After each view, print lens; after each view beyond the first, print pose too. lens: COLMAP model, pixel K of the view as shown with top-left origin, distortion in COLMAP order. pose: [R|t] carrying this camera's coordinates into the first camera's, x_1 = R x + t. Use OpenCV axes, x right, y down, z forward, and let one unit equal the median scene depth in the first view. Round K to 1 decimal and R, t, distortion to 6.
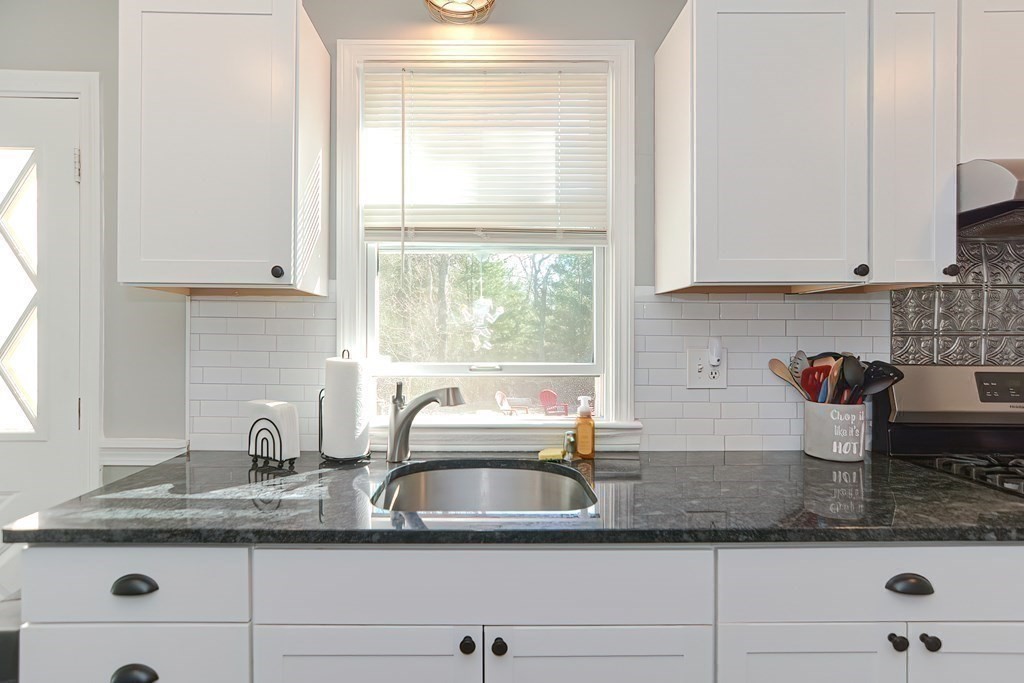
lens RADIAL K [[496.3, 0, 508.9], [0, 496.3, 334.7], [0, 0, 1]] dist [-0.002676, -0.000299]
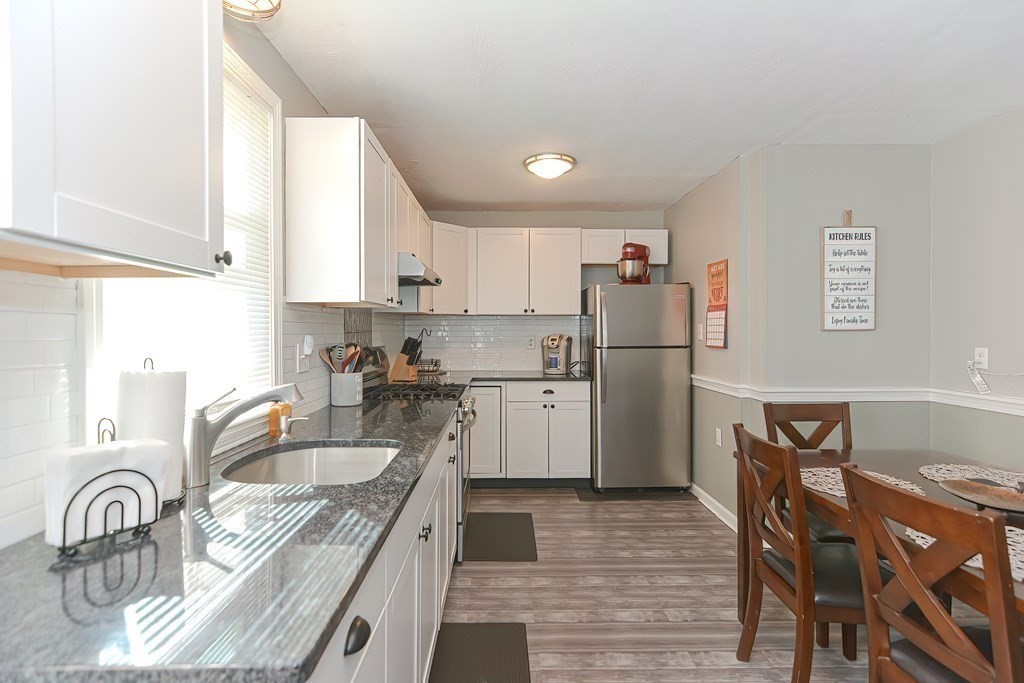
lens RADIAL K [[496.3, 0, 508.9], [0, 496.3, 334.7], [0, 0, 1]] dist [-0.002676, -0.000299]
pose [[-0.010094, -0.009498, 0.999904, -1.052872], [0.010010, 0.999904, 0.009599, -0.004568], [-0.999899, 0.010106, -0.009998, 0.471801]]
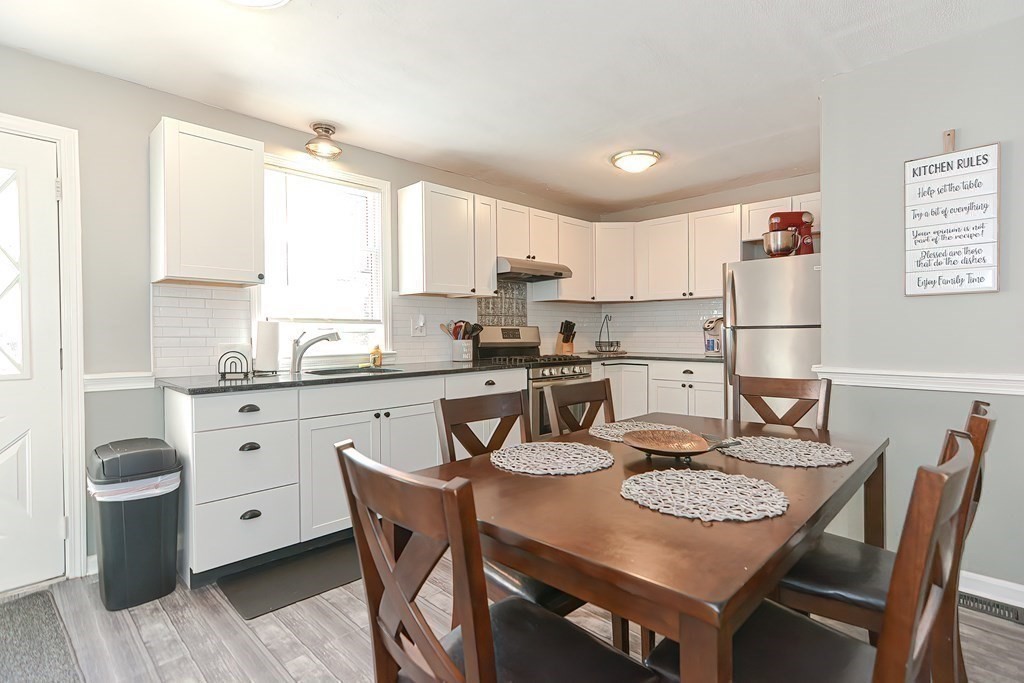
lens RADIAL K [[501.2, 0, 512.0], [0, 501.2, 341.5], [0, 0, 1]] dist [0.001910, 0.000244]
pose [[0.702205, -0.019687, 0.711703, -1.042413], [0.014172, 0.999806, 0.013675, 0.112500], [-0.711834, 0.000484, 0.702347, -1.043292]]
